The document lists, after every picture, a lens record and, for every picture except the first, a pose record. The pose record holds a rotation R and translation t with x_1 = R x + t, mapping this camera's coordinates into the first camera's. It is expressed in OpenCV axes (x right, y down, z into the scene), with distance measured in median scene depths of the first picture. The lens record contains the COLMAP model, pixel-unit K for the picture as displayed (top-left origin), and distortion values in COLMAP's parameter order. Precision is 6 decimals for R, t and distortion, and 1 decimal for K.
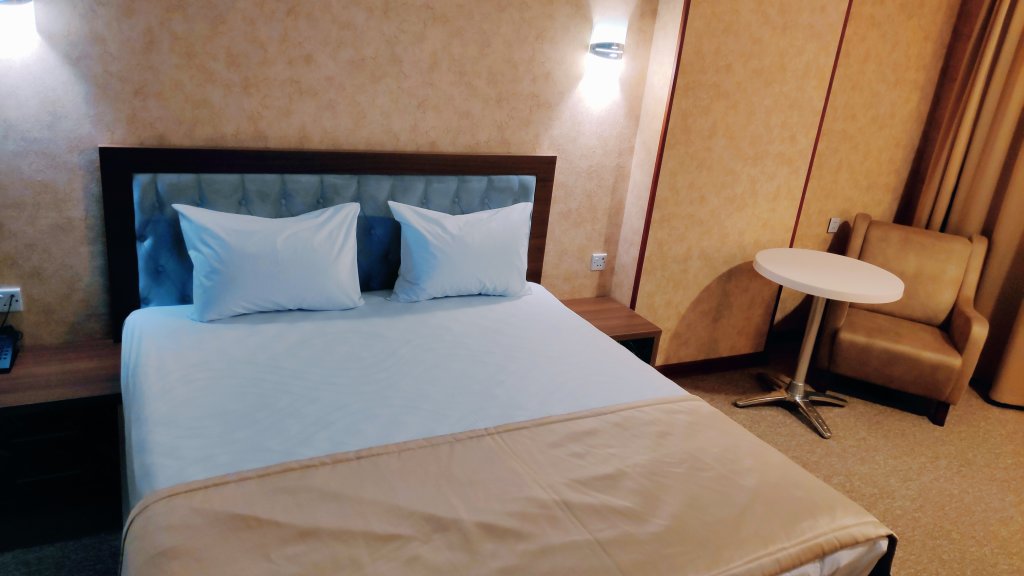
lens RADIAL K [[699.5, 0, 510.0], [0, 699.5, 283.9], [0, 0, 1]] dist [0.023107, -0.043741]
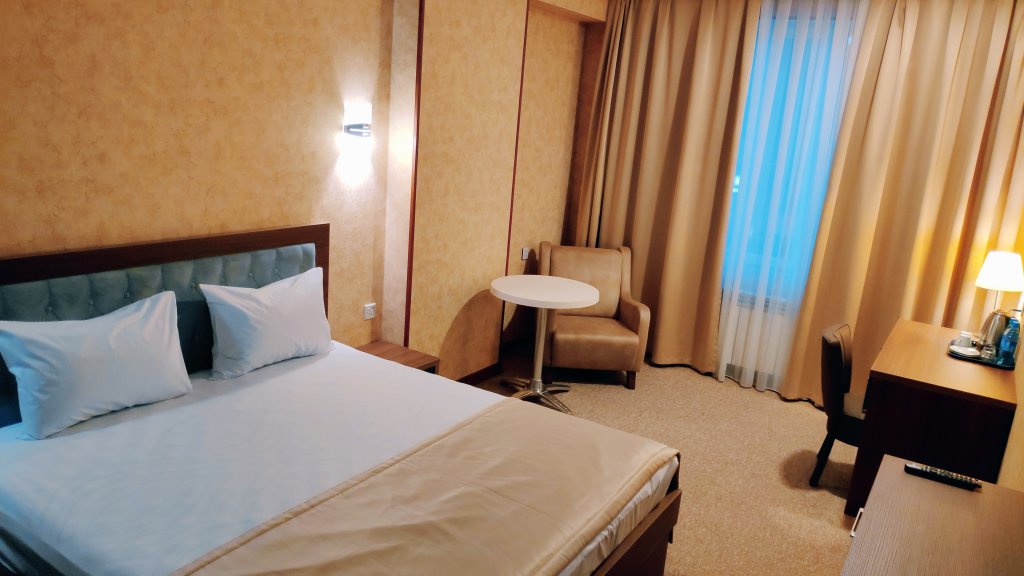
lens RADIAL K [[699.5, 0, 474.8], [0, 699.5, 292.3], [0, 0, 1]] dist [0.023107, -0.043741]
pose [[0.880732, -0.153012, 0.448217, -0.257872], [0.177391, 0.984059, -0.012631, -0.020232], [-0.439140, 0.090634, 0.893835, -0.099619]]
